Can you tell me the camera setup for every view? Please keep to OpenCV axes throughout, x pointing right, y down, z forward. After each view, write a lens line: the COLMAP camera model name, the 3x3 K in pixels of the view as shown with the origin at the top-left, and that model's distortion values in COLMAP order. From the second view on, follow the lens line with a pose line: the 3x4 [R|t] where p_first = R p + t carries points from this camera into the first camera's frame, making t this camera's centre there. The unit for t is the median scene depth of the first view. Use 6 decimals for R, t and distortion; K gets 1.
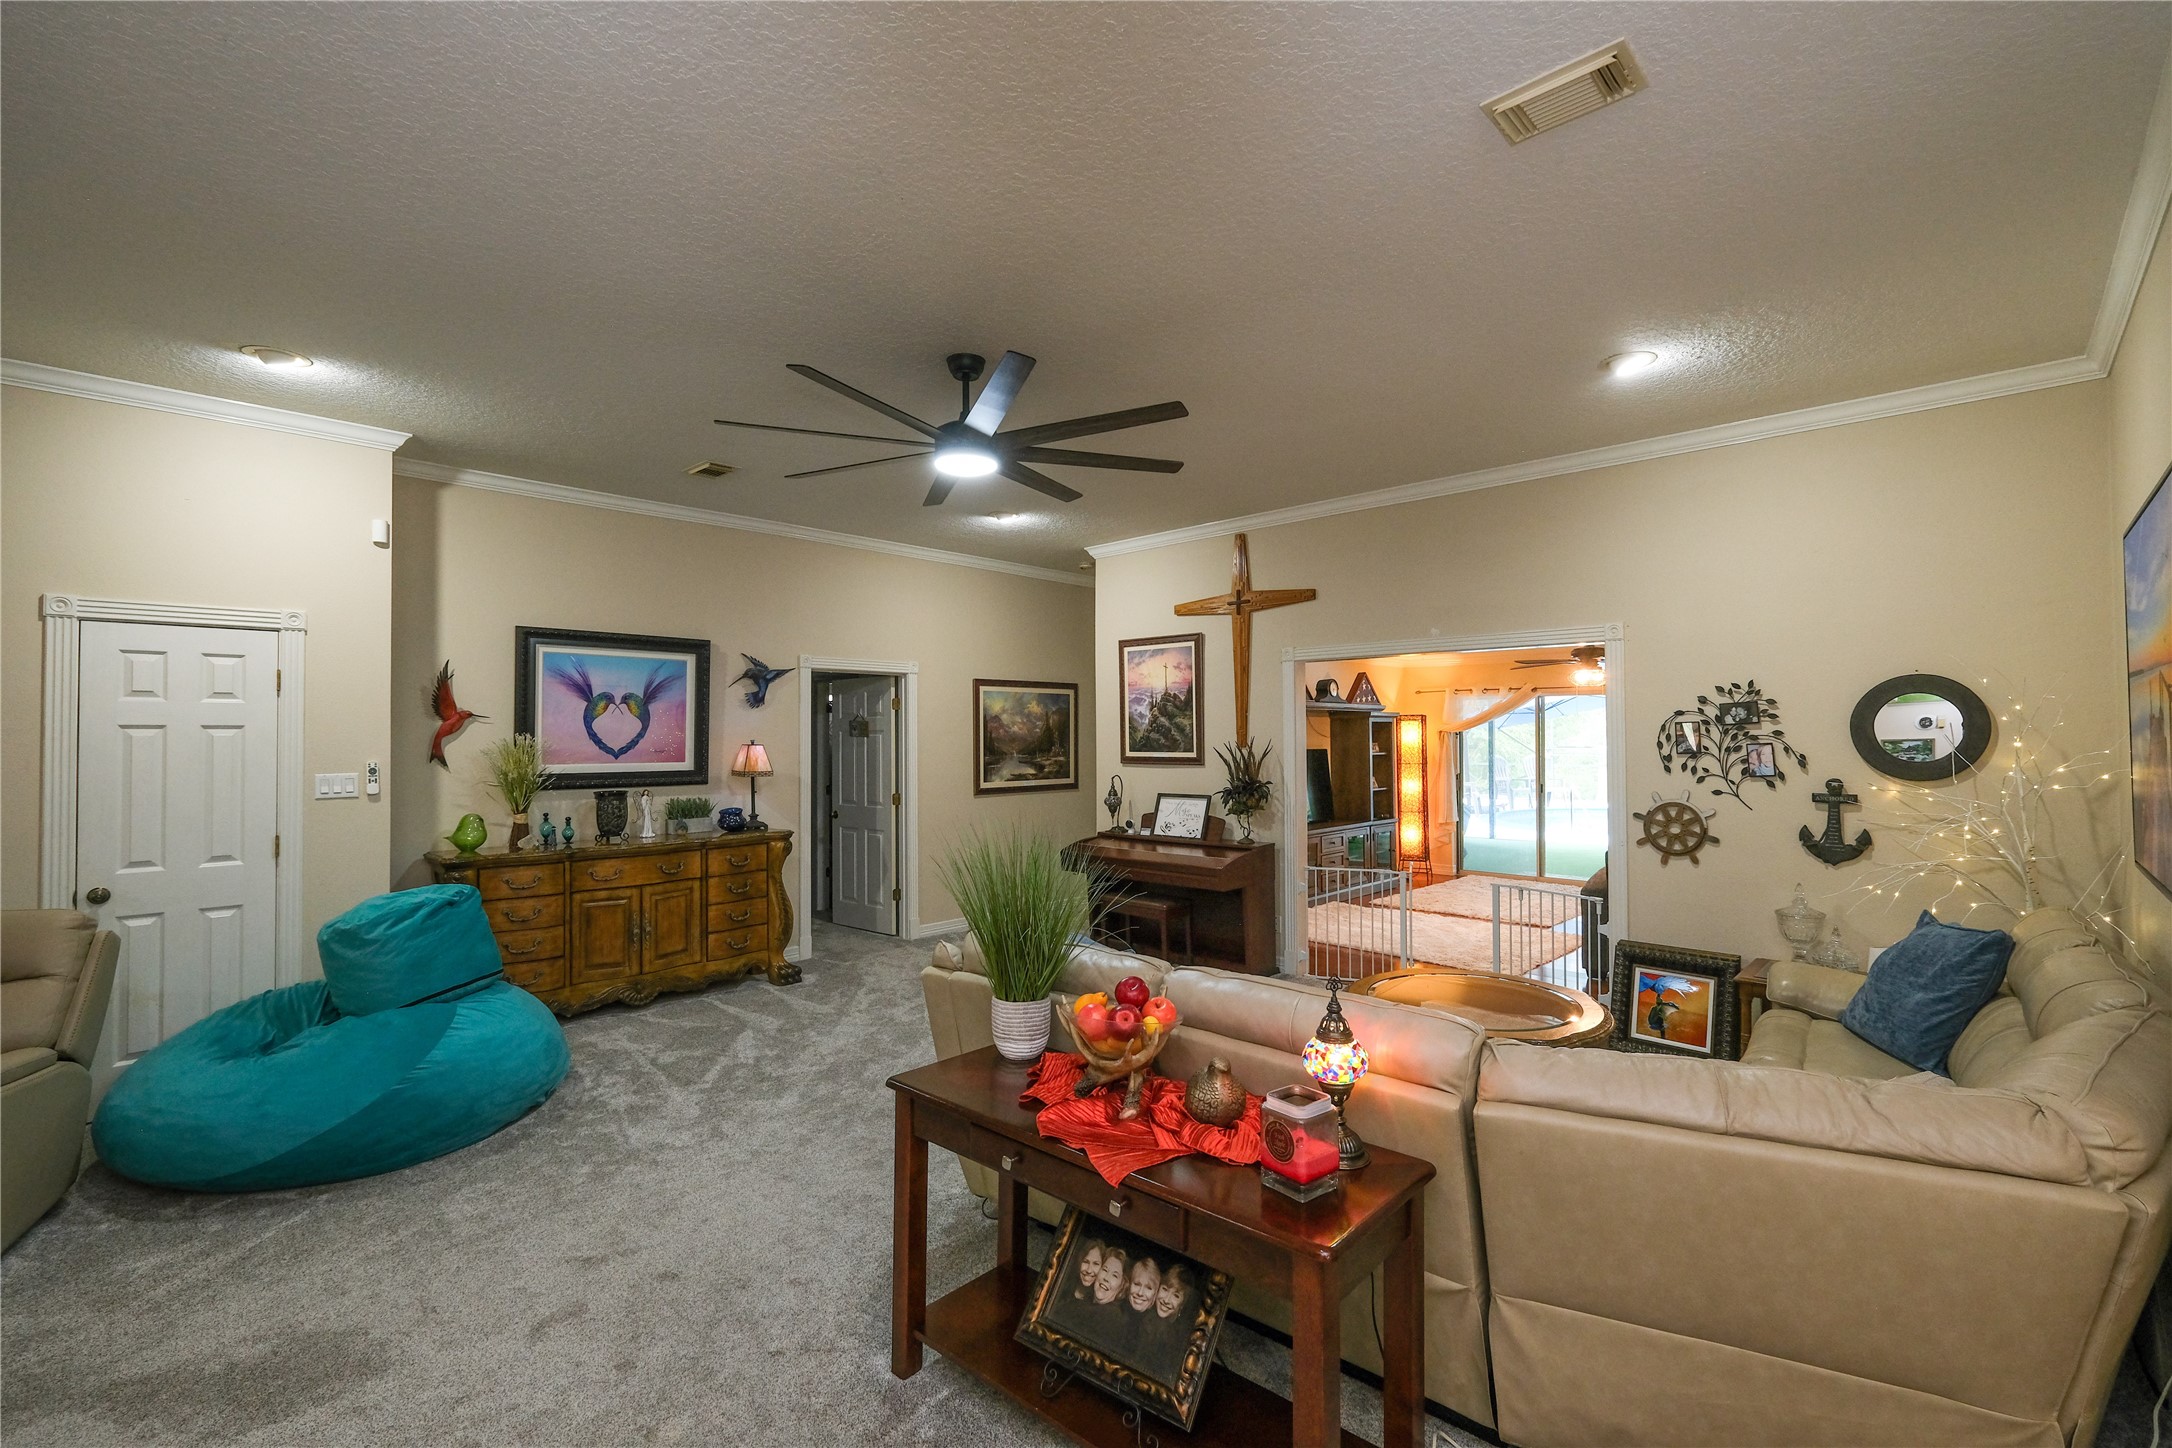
lens RADIAL K [[950.2, 0, 1094.0], [0, 950.2, 726.9], [0, 0, 1]] dist [-0.003473, 0.002501]
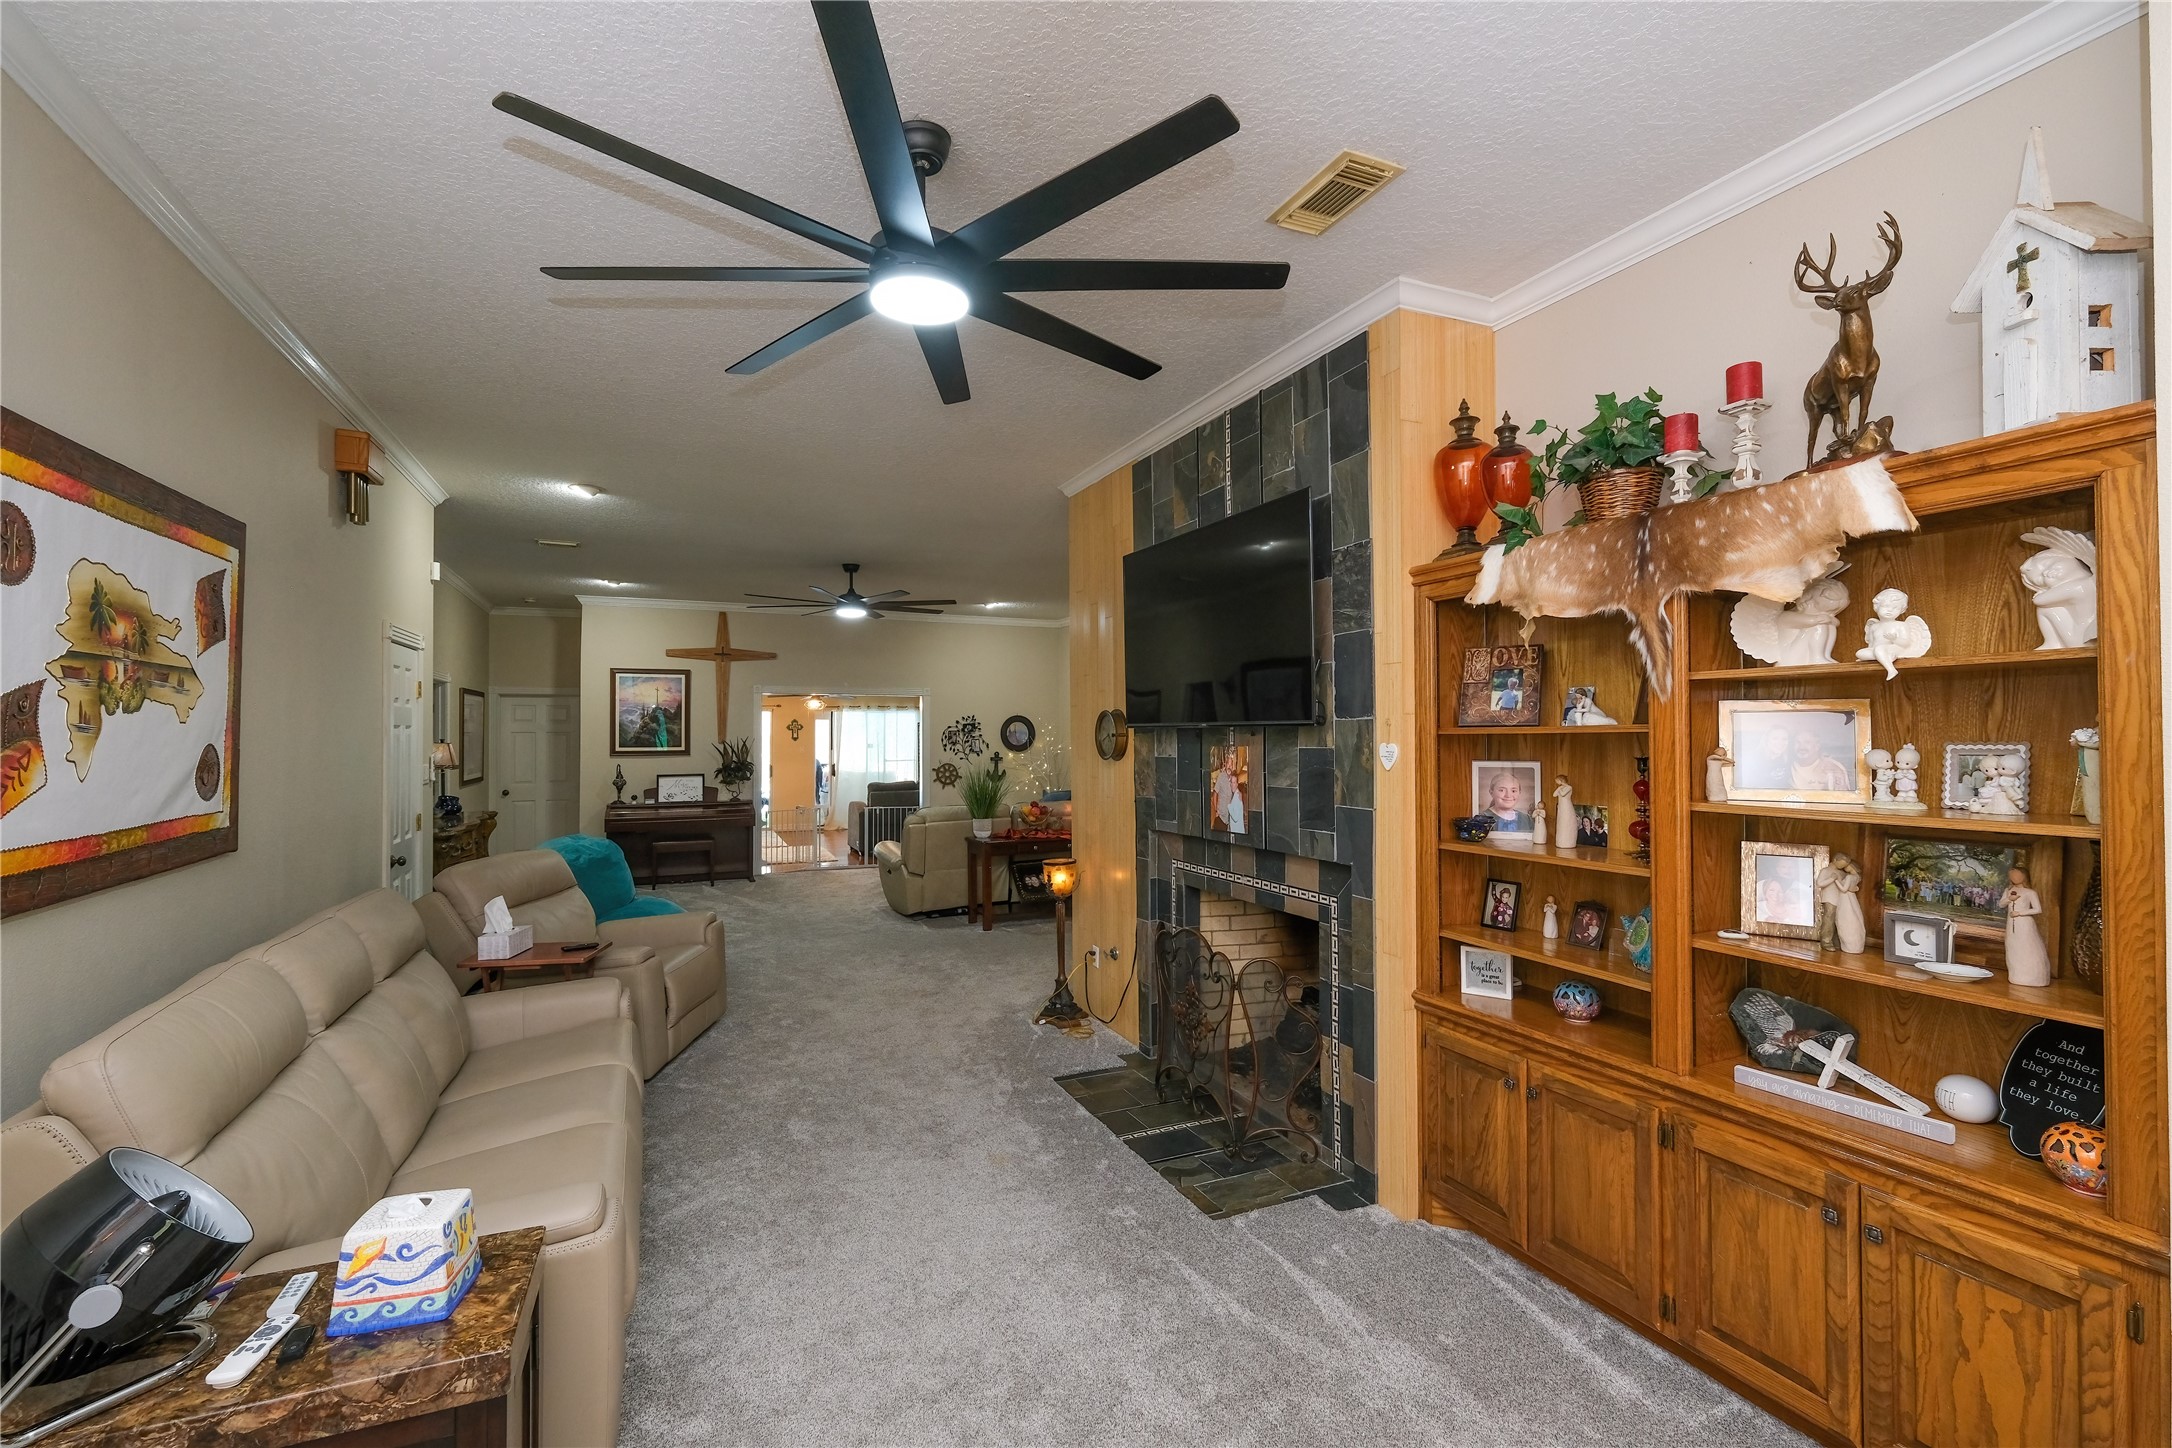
lens RADIAL K [[950.2, 0, 1085.0], [0, 950.2, 725.2], [0, 0, 1]] dist [-0.003473, 0.002501]
pose [[0.380000, 0.012389, 0.924904, -1.118621], [-0.008000, 0.999917, -0.010108, 0.002118], [-0.924952, -0.003558, 0.380068, -0.196022]]
